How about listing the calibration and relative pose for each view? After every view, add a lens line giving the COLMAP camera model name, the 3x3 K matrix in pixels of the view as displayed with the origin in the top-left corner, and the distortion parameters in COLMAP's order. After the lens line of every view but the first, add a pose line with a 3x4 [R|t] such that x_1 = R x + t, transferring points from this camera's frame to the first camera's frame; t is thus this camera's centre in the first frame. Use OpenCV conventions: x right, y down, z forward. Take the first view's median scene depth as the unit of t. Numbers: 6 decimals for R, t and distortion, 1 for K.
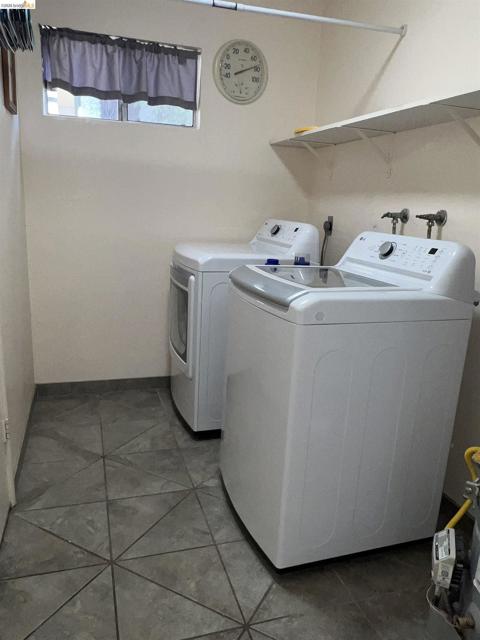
lens RADIAL K [[476.7, 0, 241.2], [0, 476.7, 322.7], [0, 0, 1]] dist [0.003410, -0.013482]
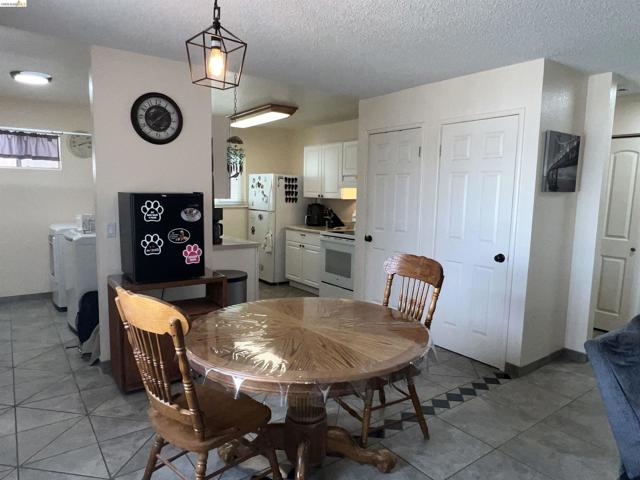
lens RADIAL K [[426.9, 0, 321.8], [0, 426.9, 246.5], [0, 0, 1]] dist [-0.006556, -0.004495]
pose [[0.946466, -0.068454, 0.315461, 0.403550], [0.103600, 0.989975, -0.096005, 0.236923], [-0.305726, 0.123547, 0.944070, -1.132737]]
